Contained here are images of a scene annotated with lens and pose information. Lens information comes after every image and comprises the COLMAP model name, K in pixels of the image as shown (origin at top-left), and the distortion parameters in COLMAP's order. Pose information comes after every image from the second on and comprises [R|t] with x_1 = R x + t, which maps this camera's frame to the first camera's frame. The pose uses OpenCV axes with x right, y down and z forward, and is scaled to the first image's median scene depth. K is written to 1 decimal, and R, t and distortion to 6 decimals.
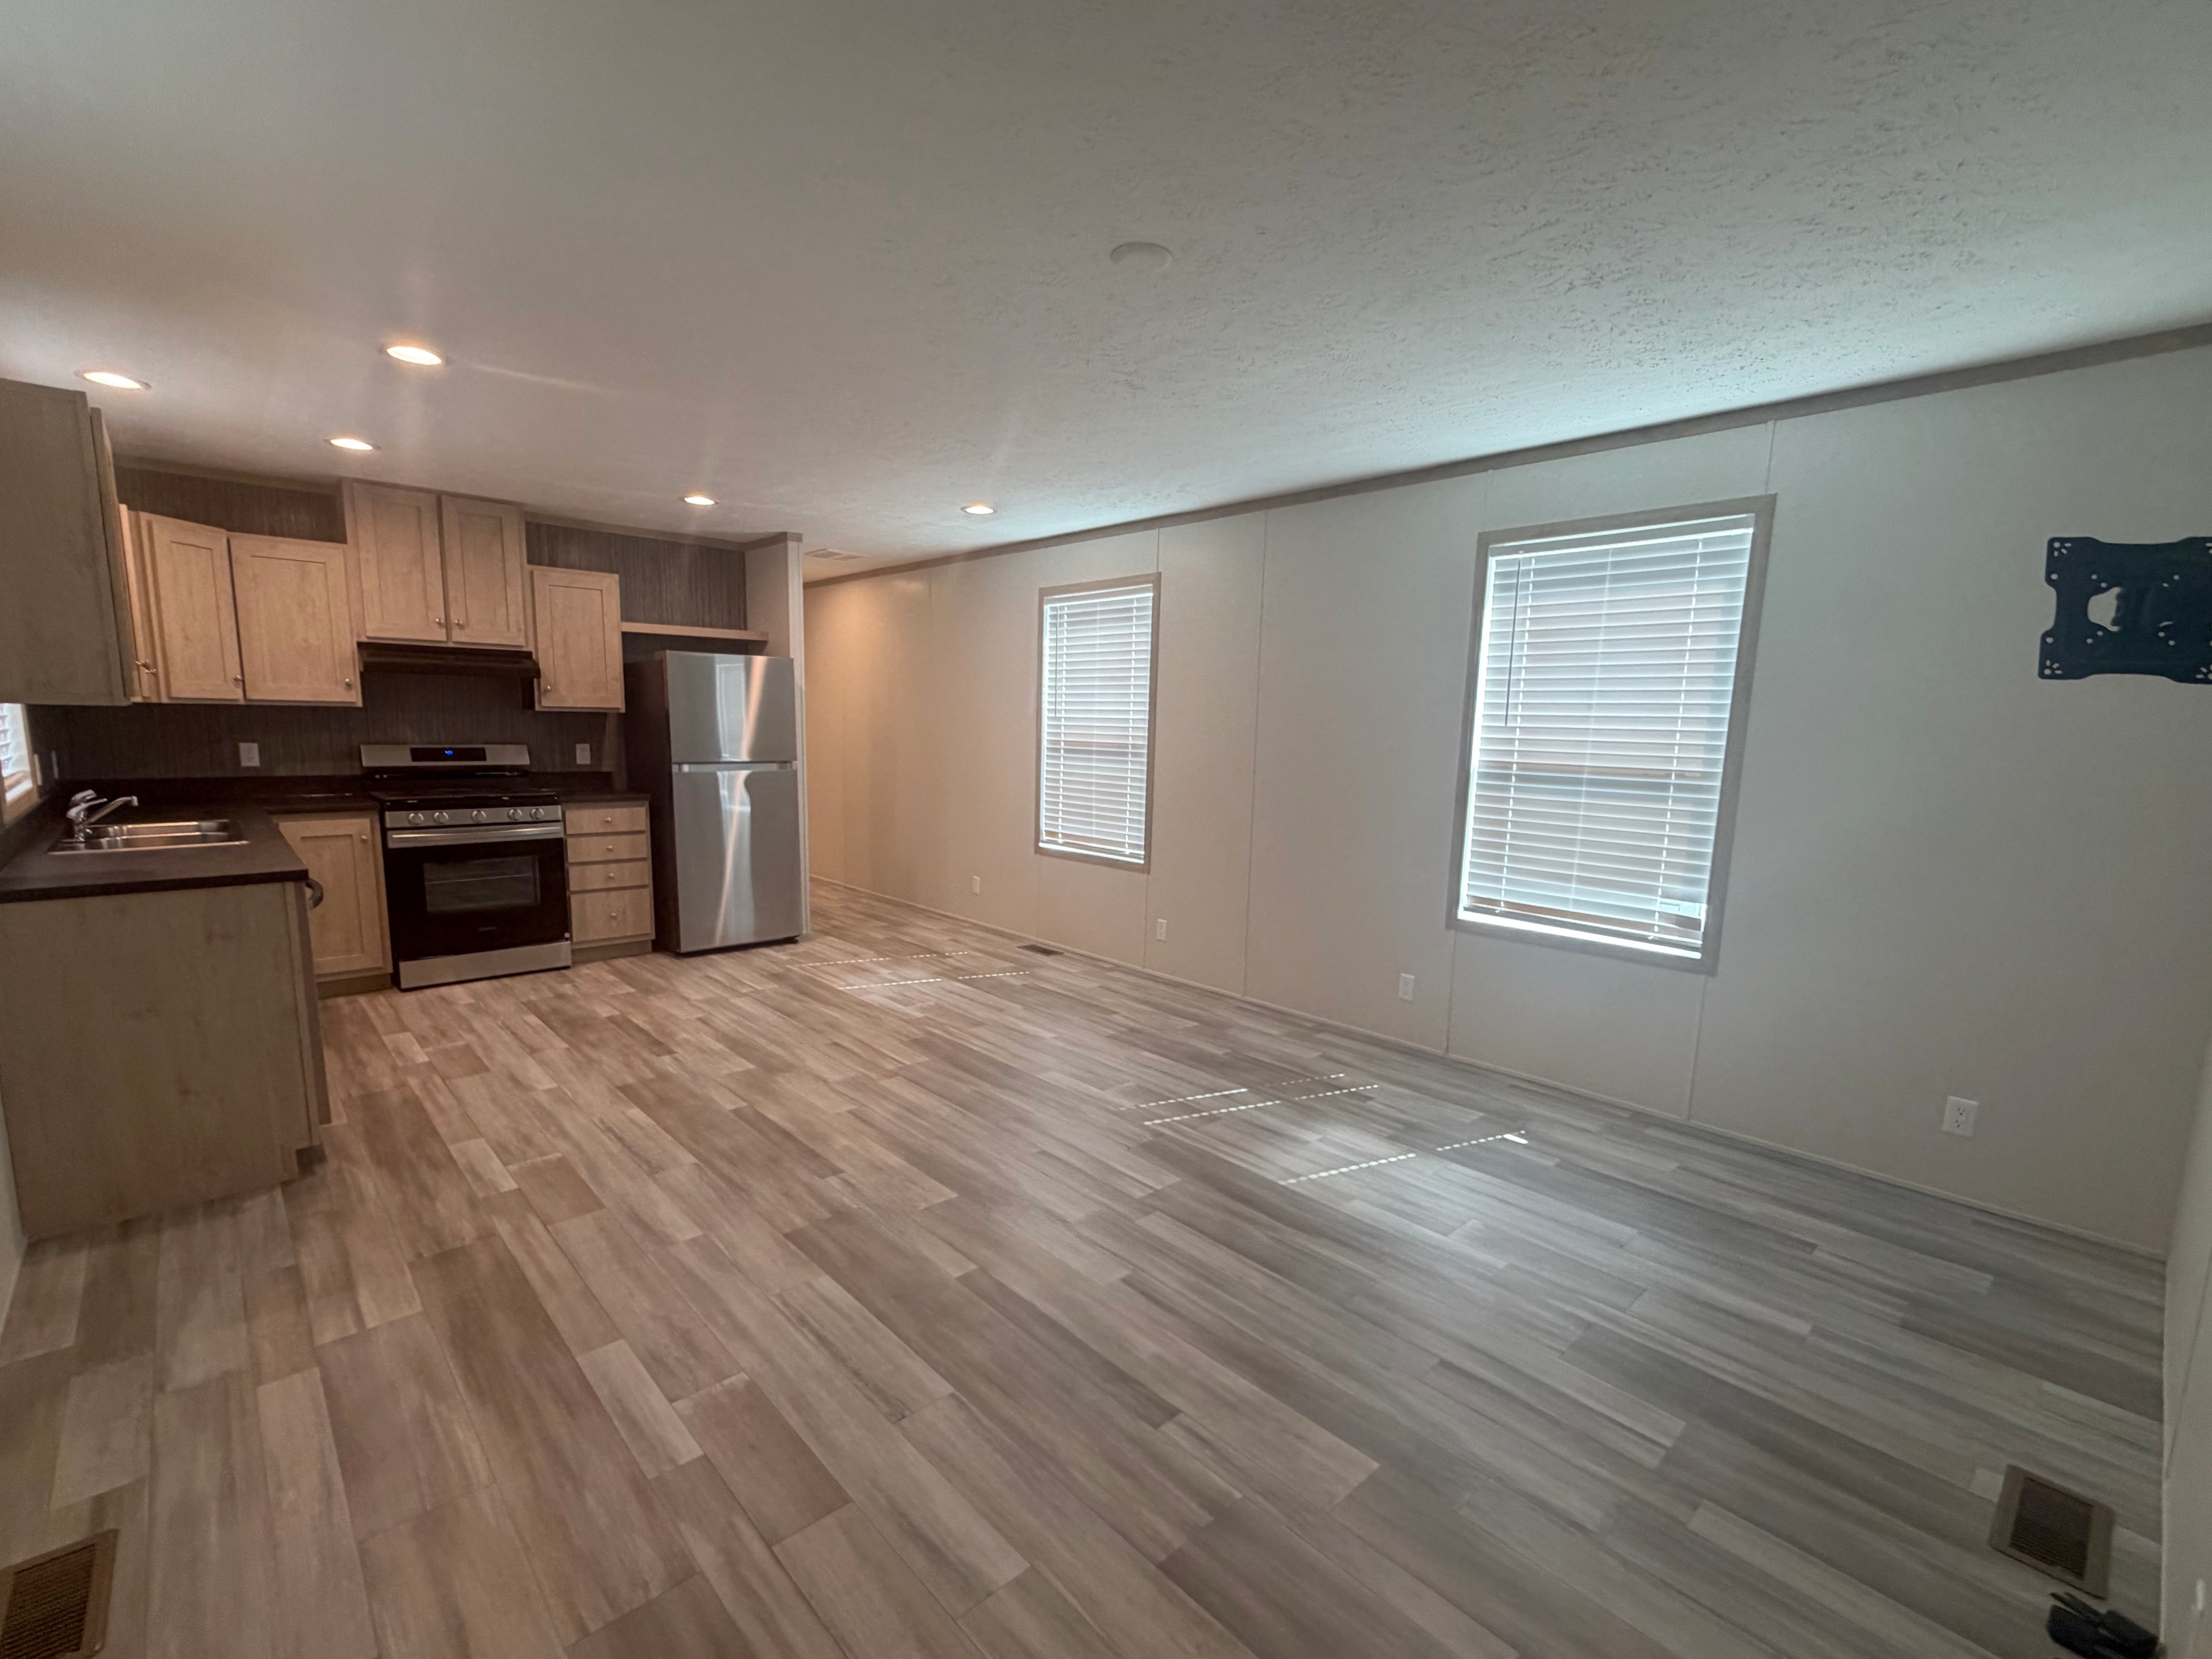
lens RADIAL K [[891.3, 0, 1071.3], [0, 891.3, 831.2], [0, 0, 1]] dist [0.002193, 0.000224]
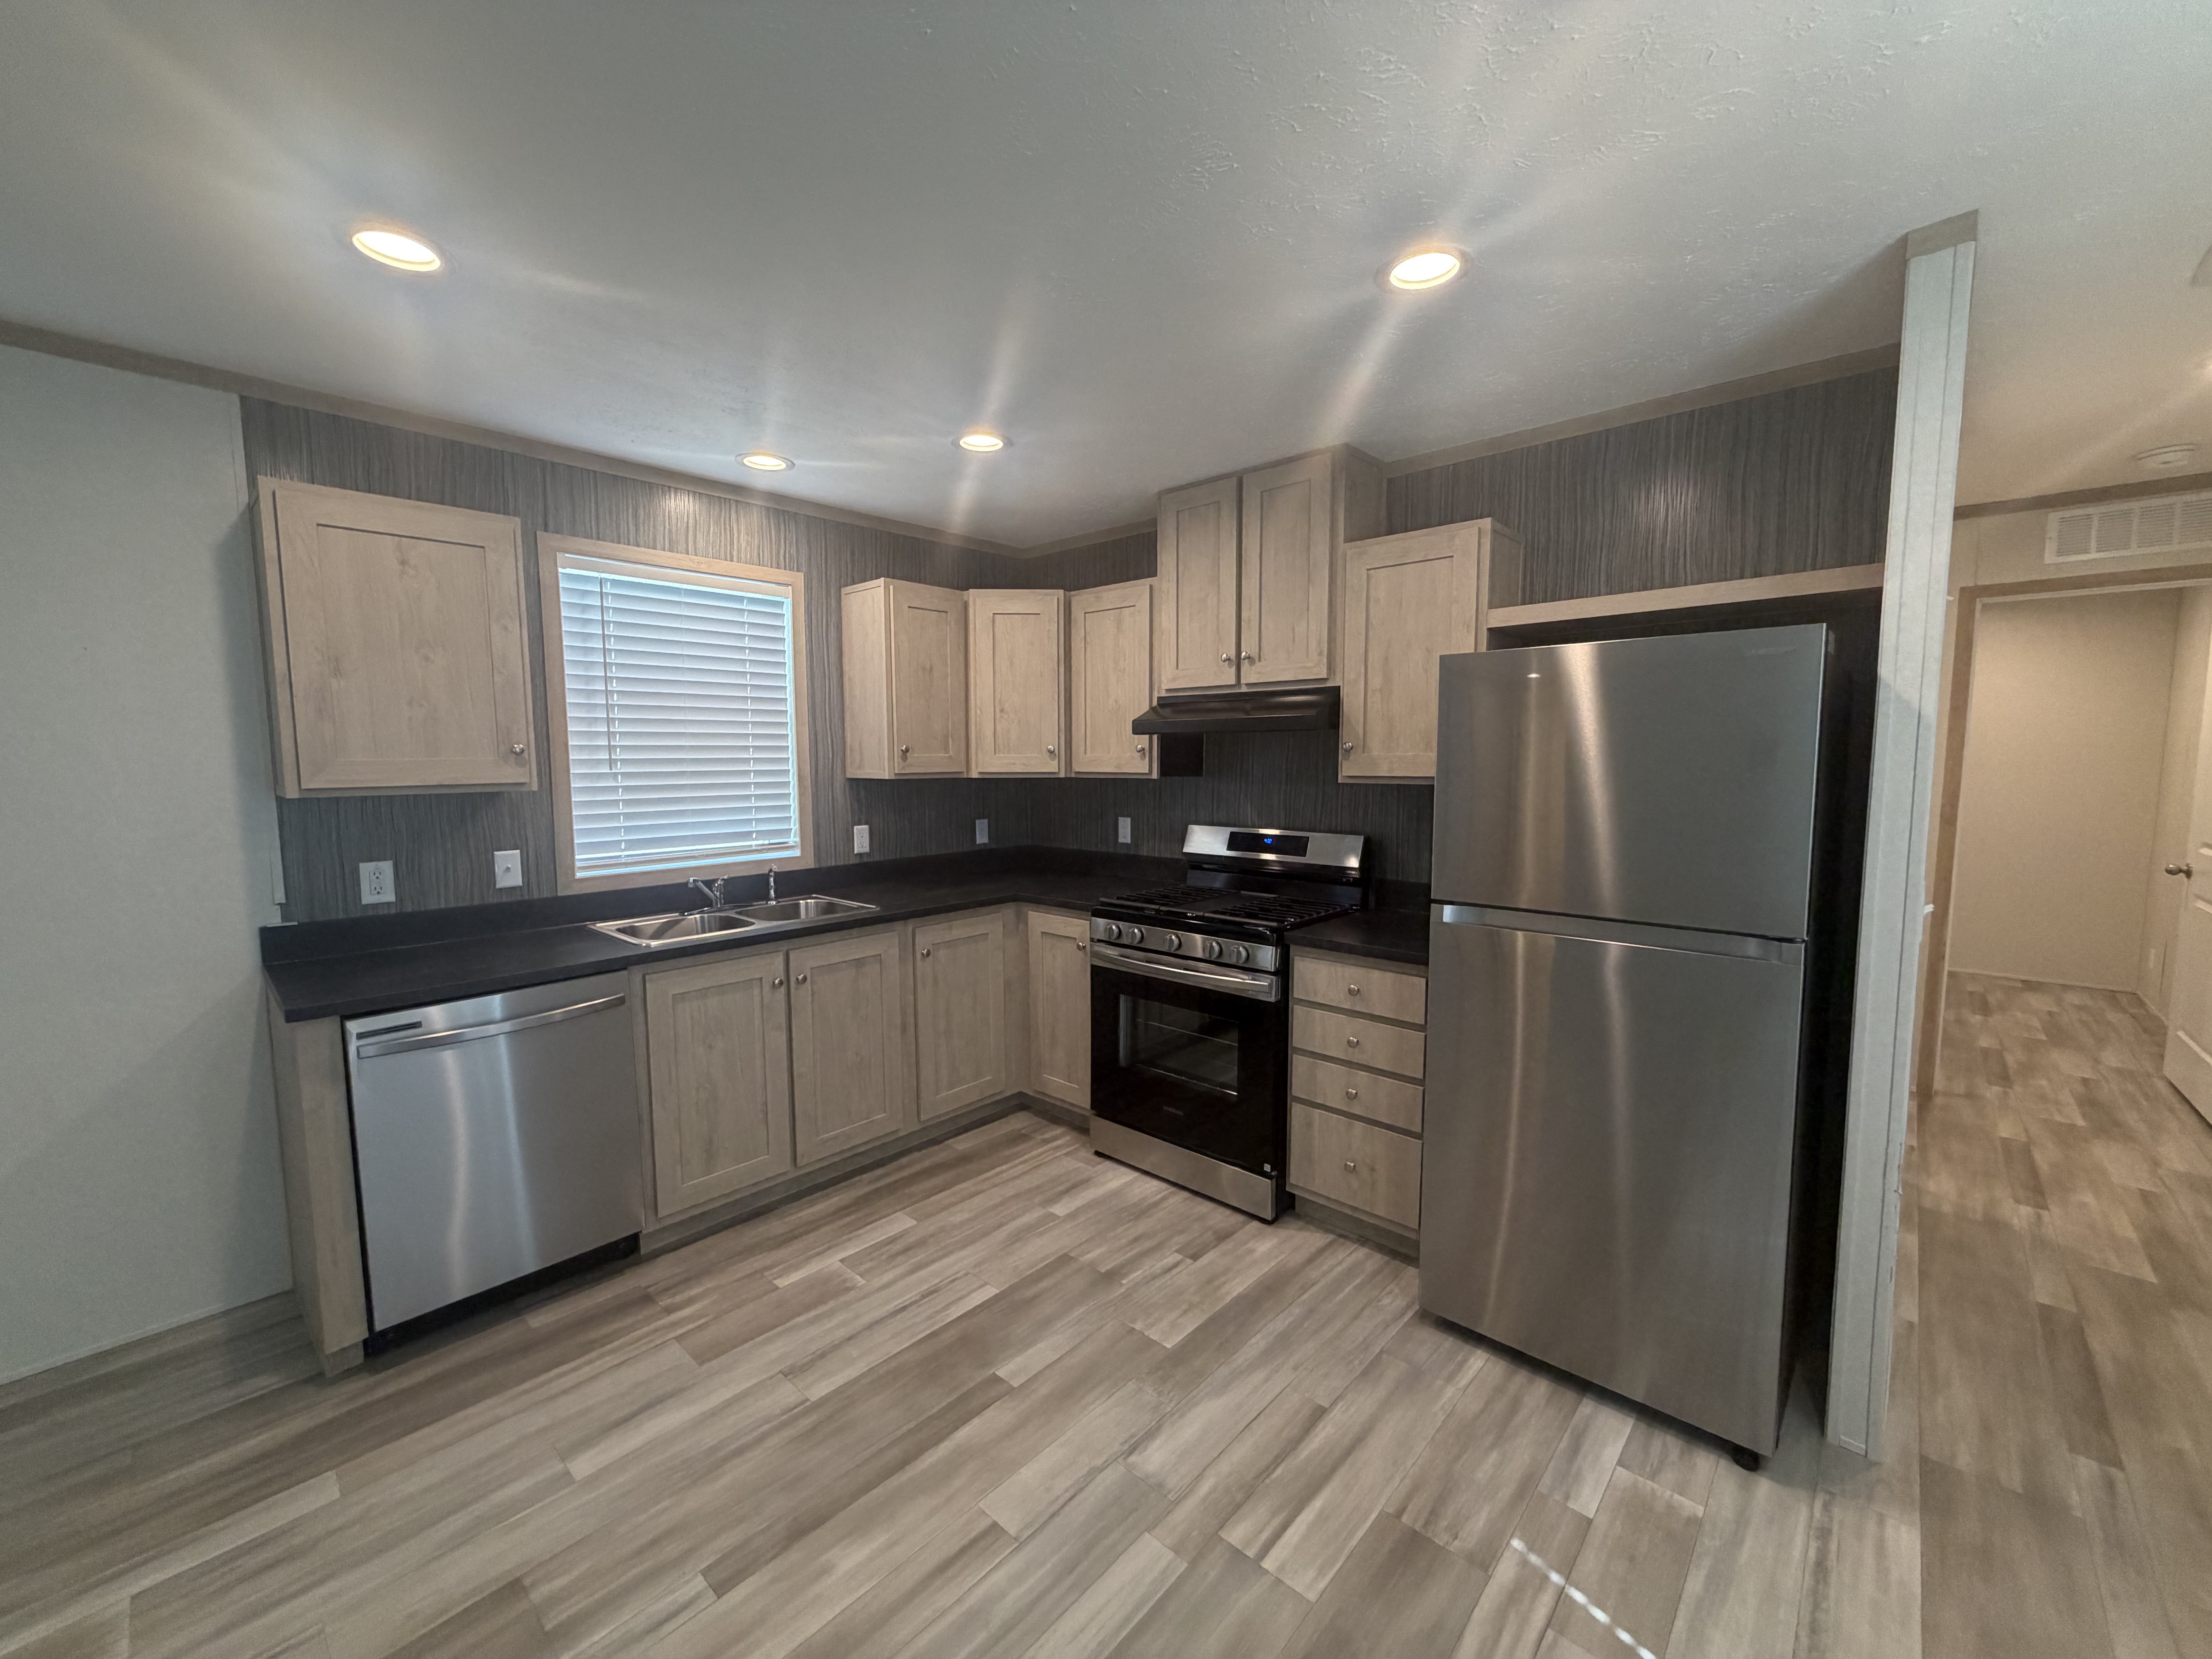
lens RADIAL K [[897.0, 0, 1169.3], [0, 897.0, 845.8], [0, 0, 1]] dist [0.000351, 0.000340]
pose [[0.148697, 0.073945, -0.986114, 0.637539], [-0.114486, 0.991782, 0.057106, -0.094599], [0.982233, 0.104405, 0.155940, 0.802431]]
